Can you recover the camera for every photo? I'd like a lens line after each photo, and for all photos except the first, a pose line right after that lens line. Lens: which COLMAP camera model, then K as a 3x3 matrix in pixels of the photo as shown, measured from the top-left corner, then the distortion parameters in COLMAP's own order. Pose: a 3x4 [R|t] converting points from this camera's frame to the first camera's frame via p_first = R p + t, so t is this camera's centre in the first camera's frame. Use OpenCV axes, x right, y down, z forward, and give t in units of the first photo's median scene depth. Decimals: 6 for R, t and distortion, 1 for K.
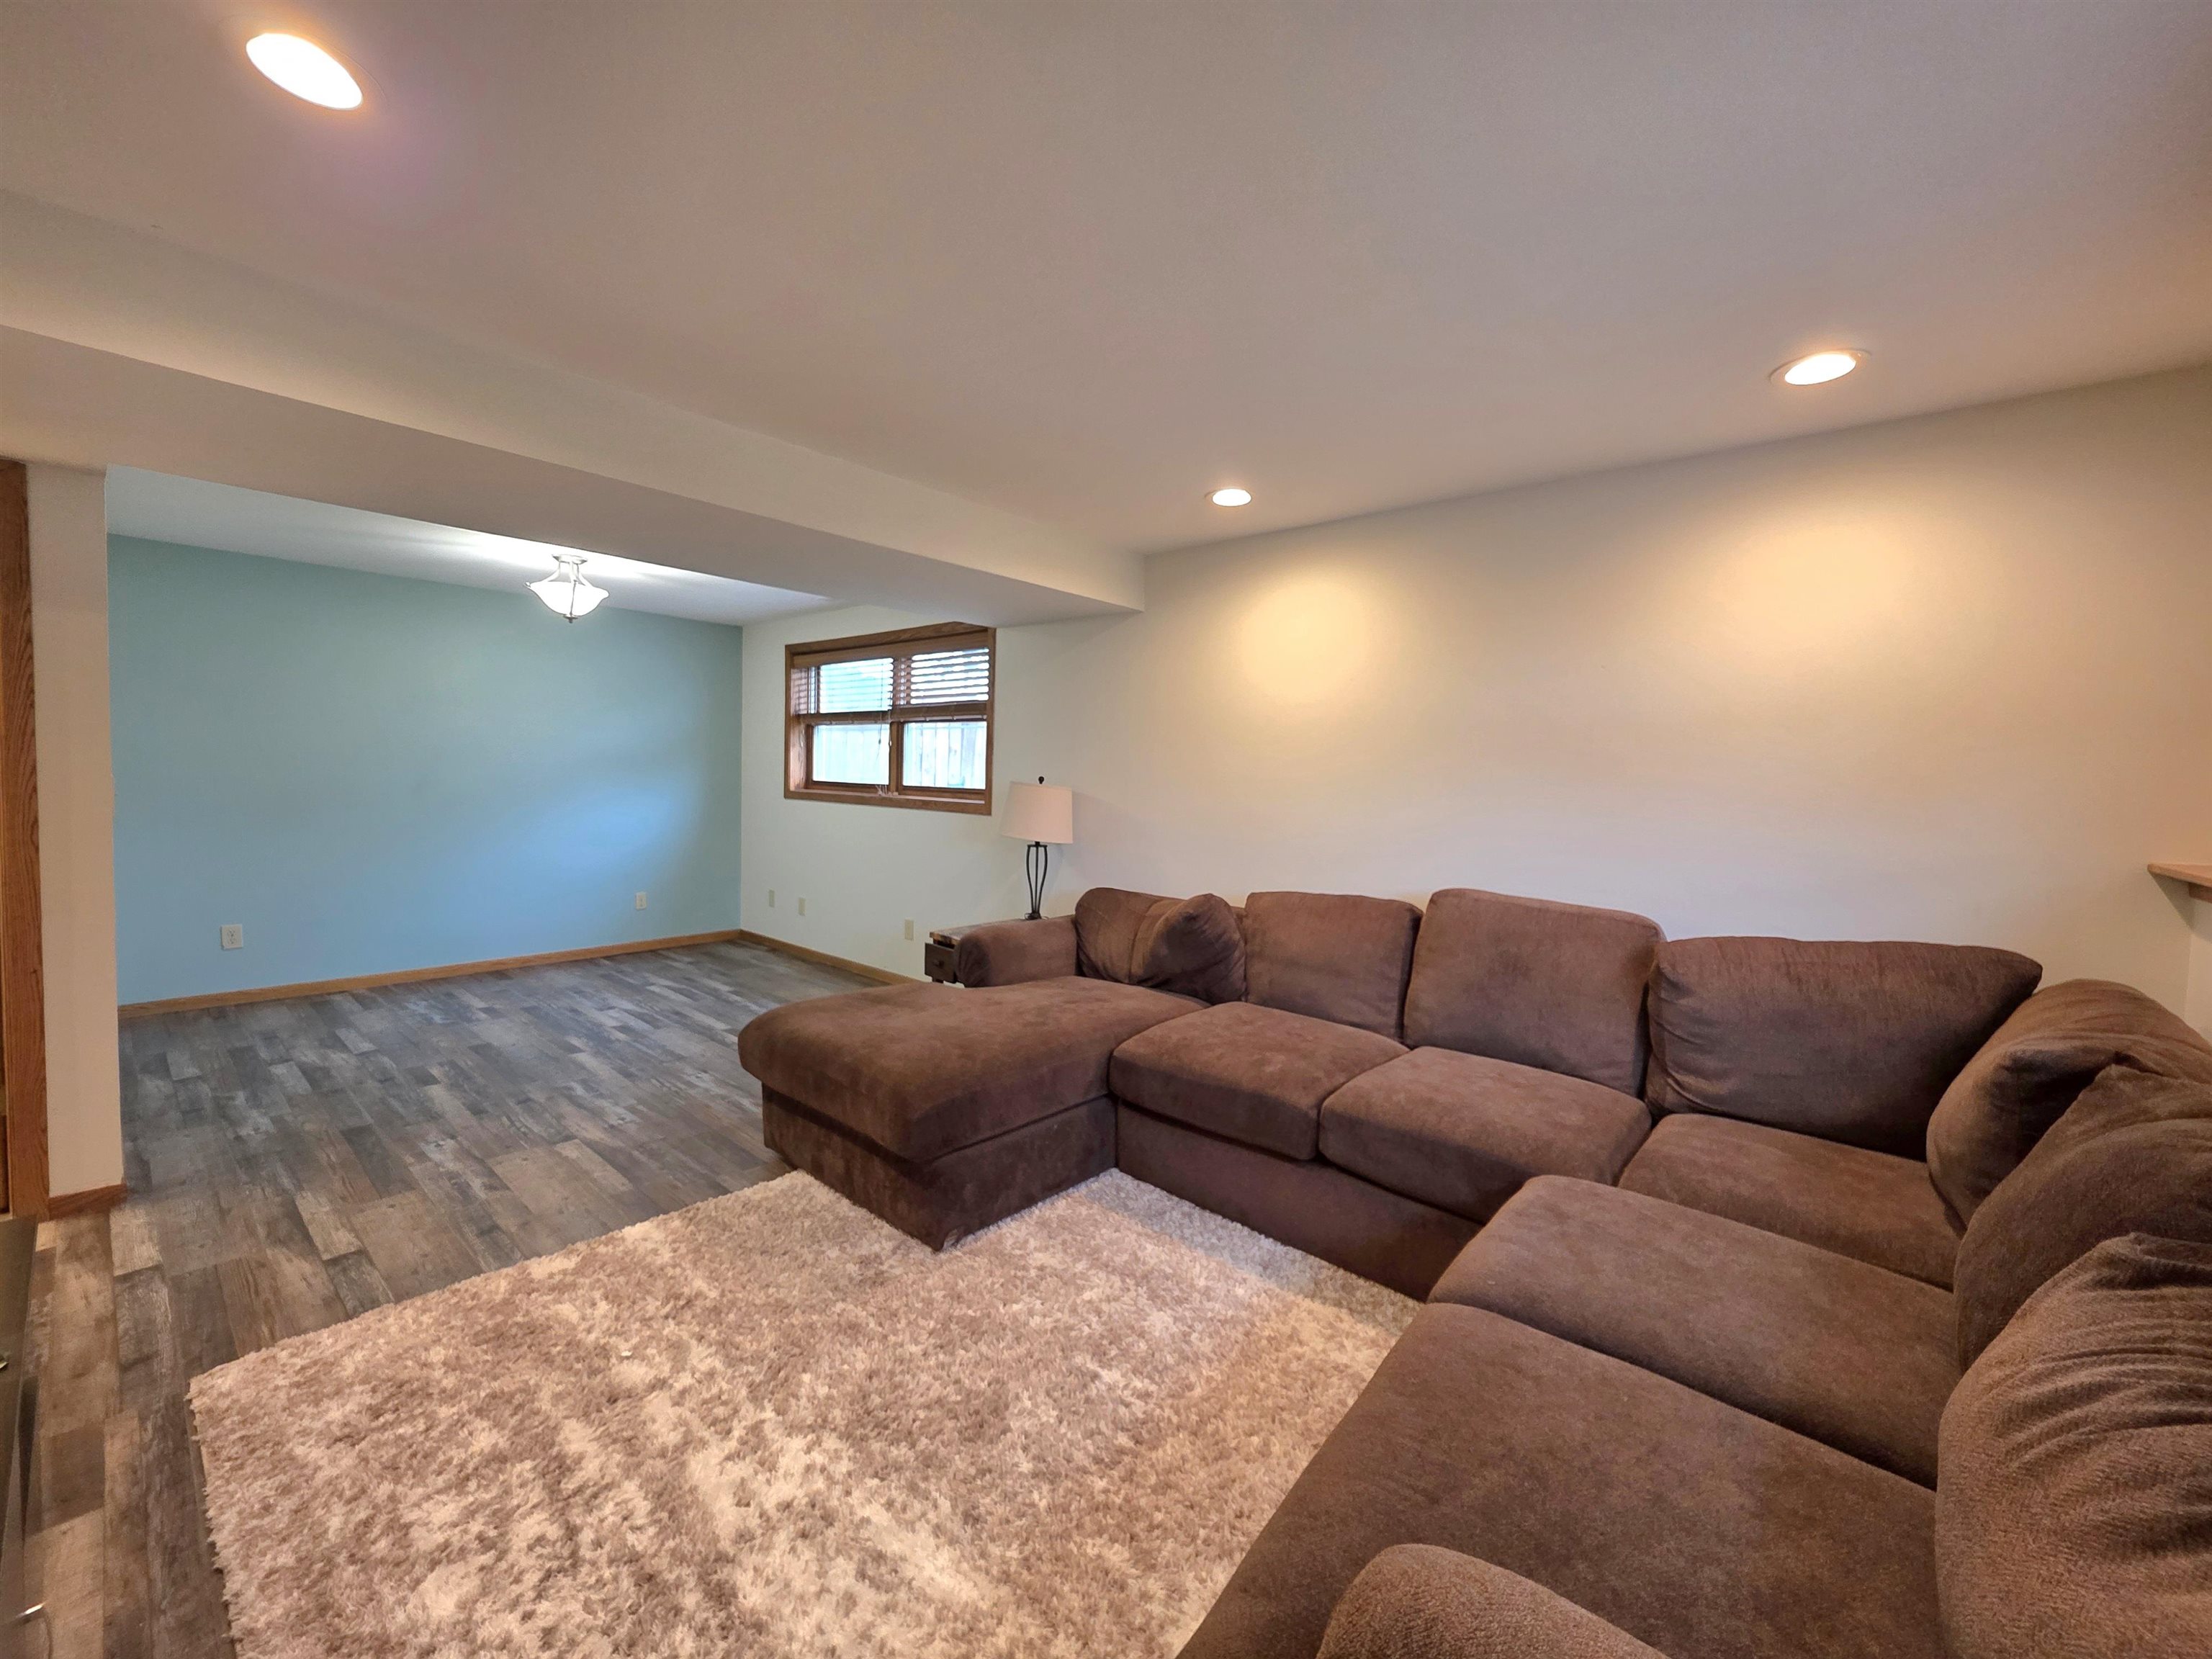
lens RADIAL K [[901.4, 0, 1106.0], [0, 901.4, 829.5], [0, 0, 1]] dist [0.020436, -0.009636]
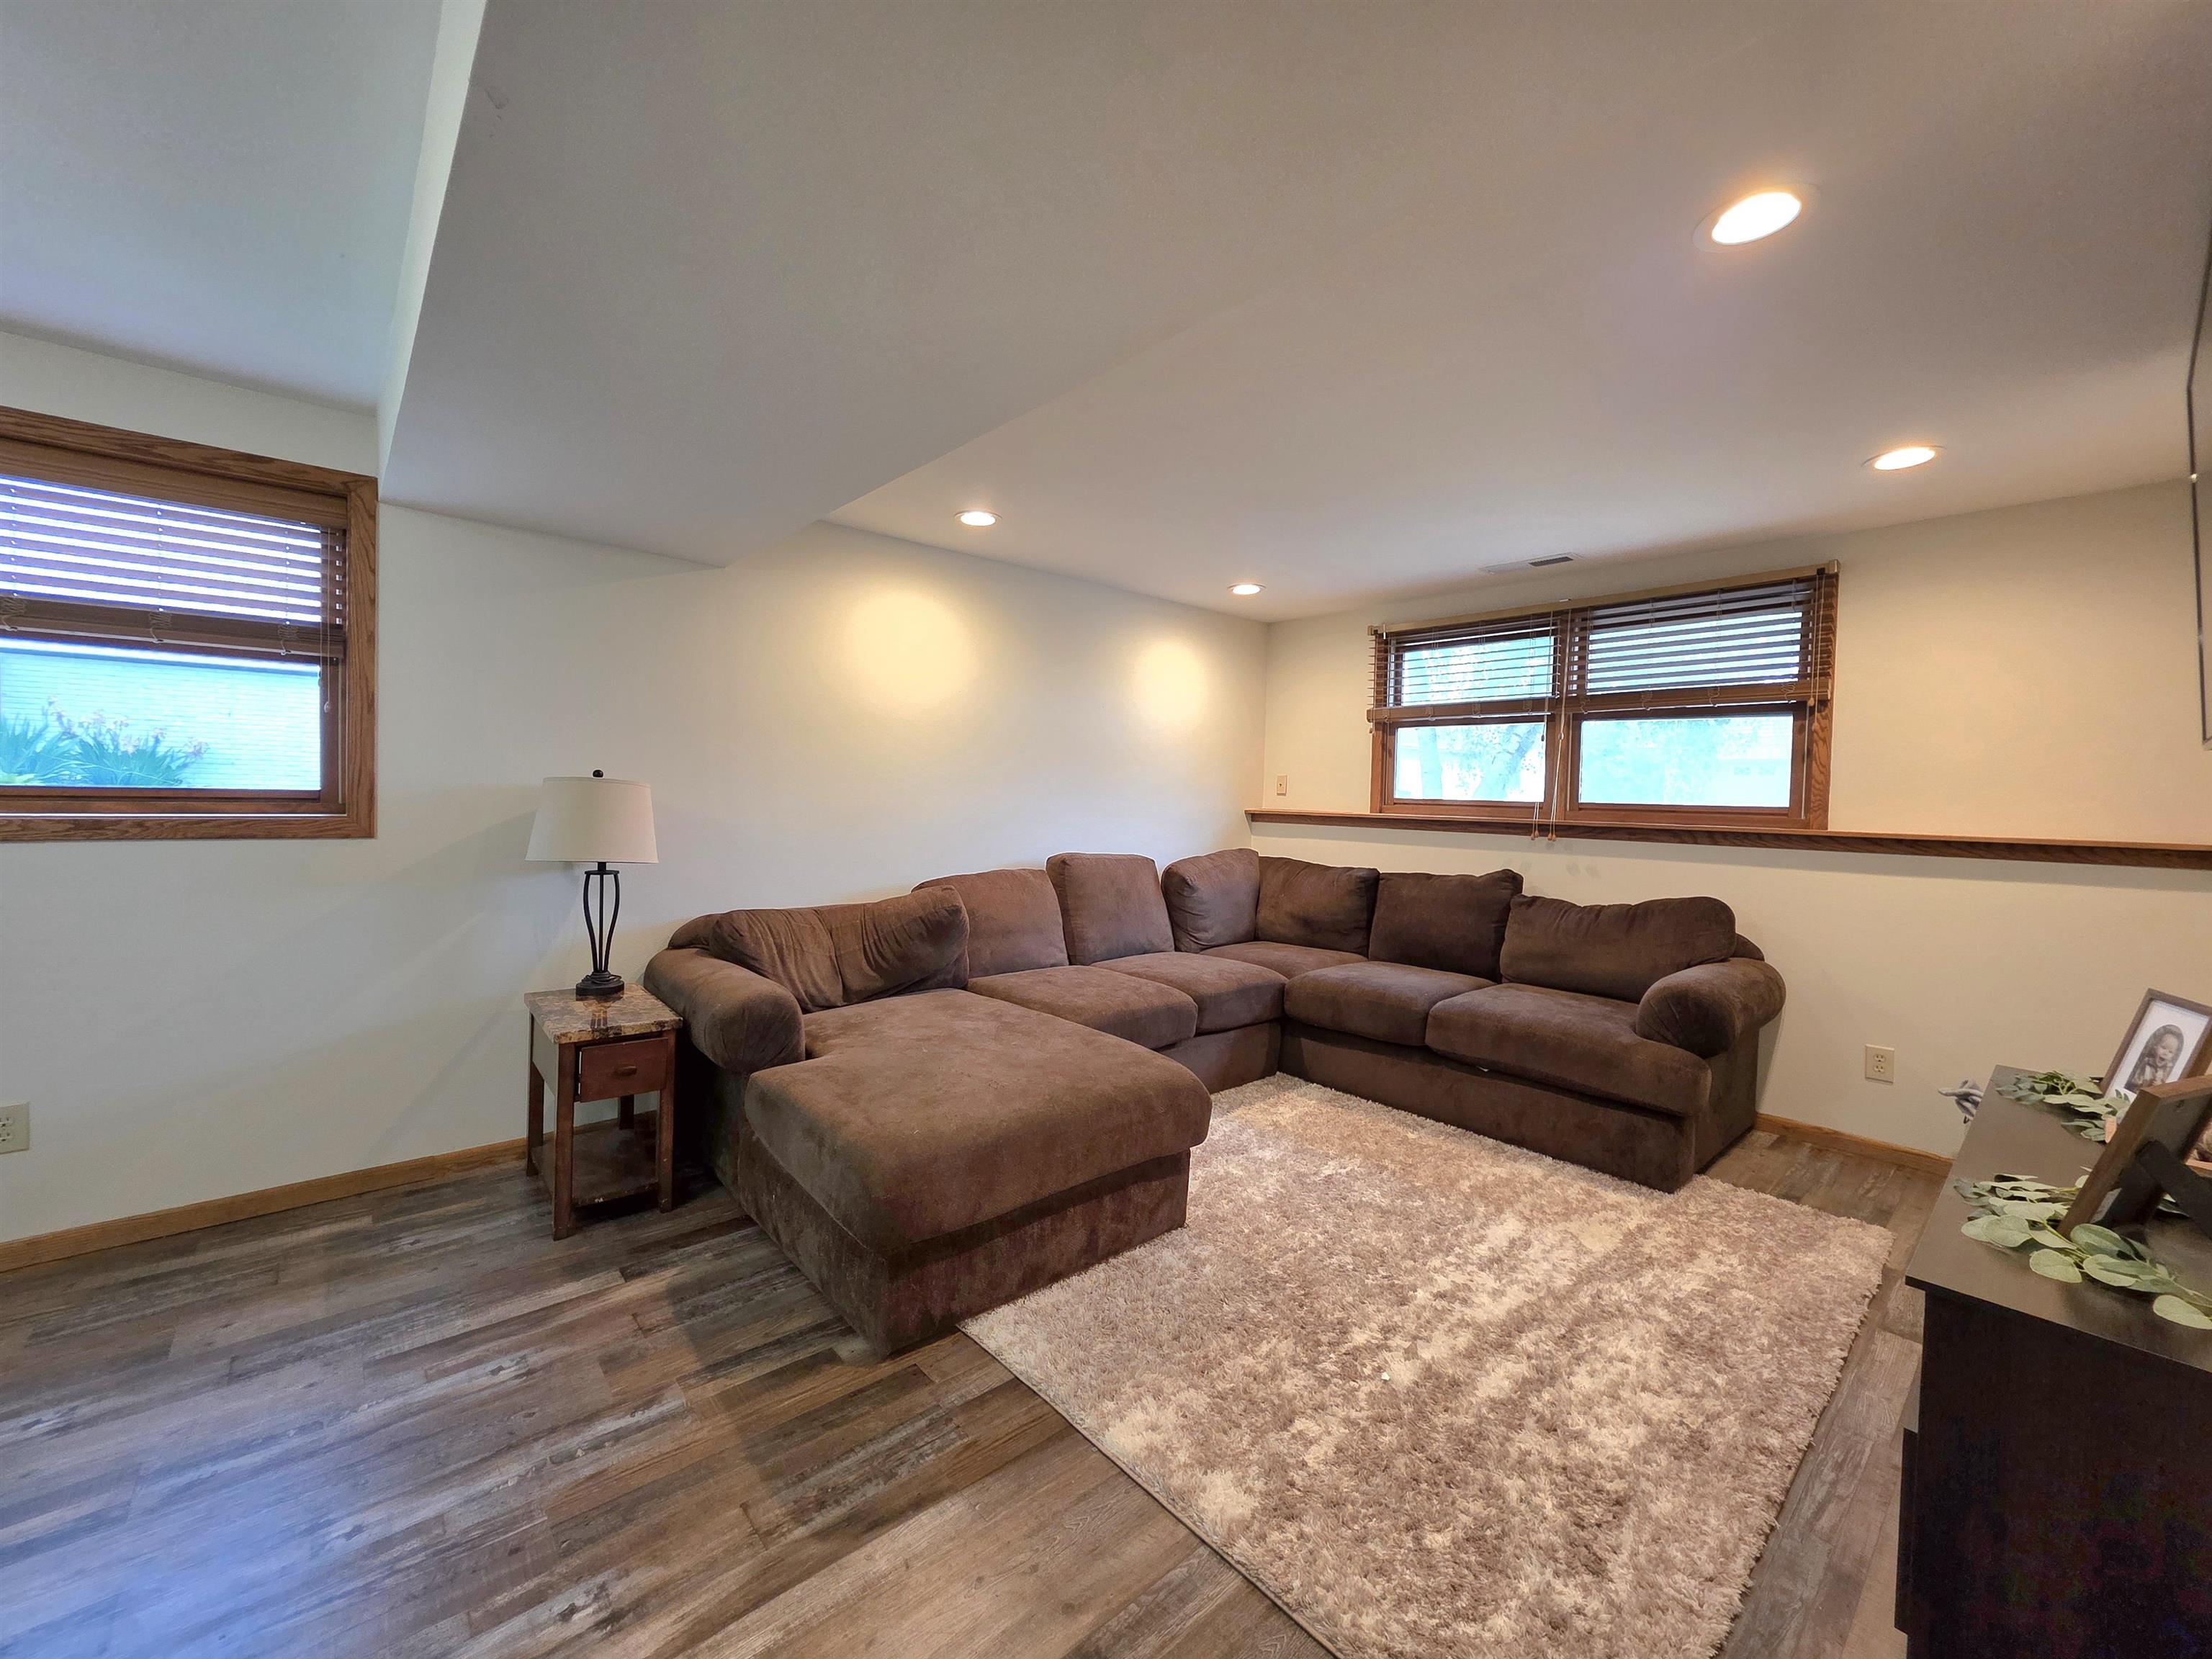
lens RADIAL K [[876.5, 0, 1106.0], [0, 876.5, 829.5], [0, 0, 1]] dist [0.001432, 0.000109]
pose [[0.117486, -0.065505, 0.990912, -1.238999], [0.038027, 0.997387, 0.061425, -0.072783], [-0.992346, 0.030465, 0.119670, 0.986102]]
